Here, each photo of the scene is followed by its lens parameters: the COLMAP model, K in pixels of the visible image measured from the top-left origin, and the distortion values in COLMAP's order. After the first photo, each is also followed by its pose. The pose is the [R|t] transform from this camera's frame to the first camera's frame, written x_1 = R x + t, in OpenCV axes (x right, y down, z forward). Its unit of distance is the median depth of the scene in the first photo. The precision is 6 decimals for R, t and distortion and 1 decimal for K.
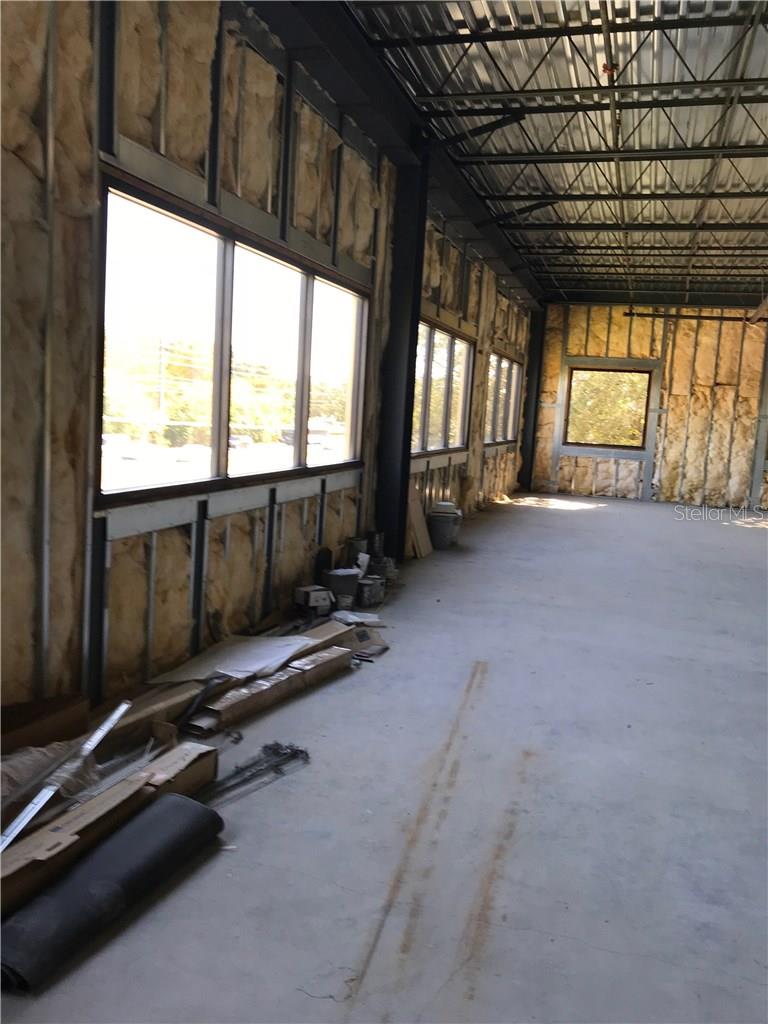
lens RADIAL K [[831.3, 0, 384.0], [0, 831.3, 512.0], [0, 0, 1]] dist [0.000137, 0.006252]
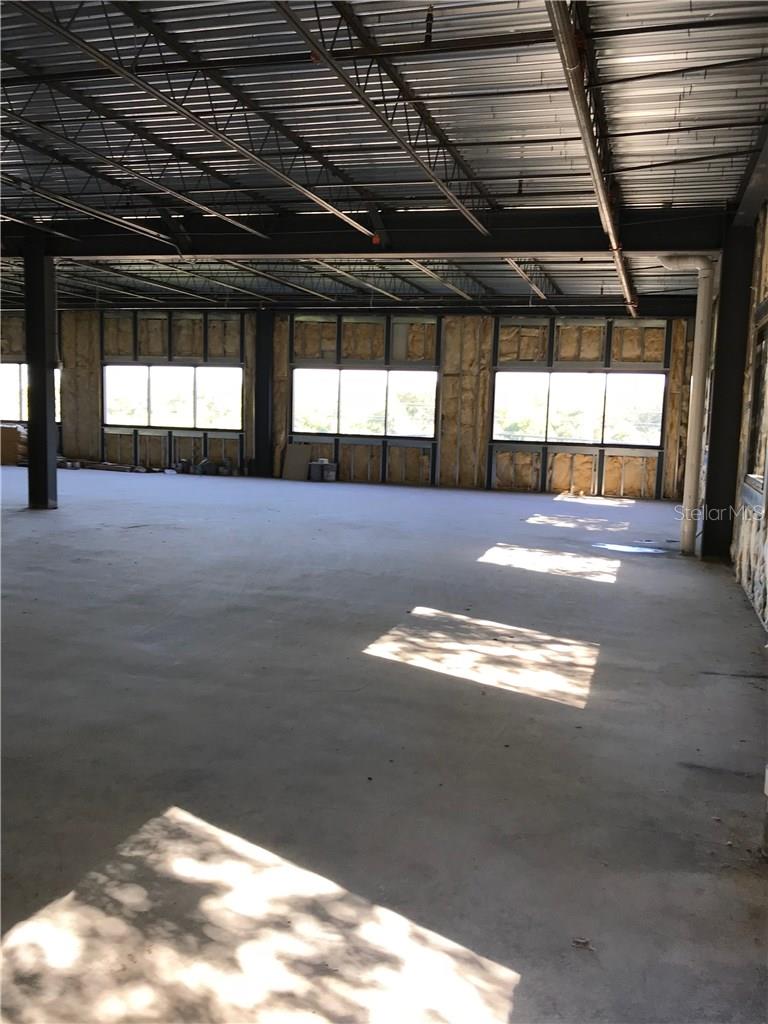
lens RADIAL K [[833.3, 0, 384.0], [0, 833.3, 512.0], [0, 0, 1]] dist [0.006593, 0.009944]
pose [[-0.001564, 0.062157, -0.998065, 4.145477], [-0.160385, 0.985130, 0.061603, -0.065769], [0.987053, 0.160171, 0.008428, 2.354141]]
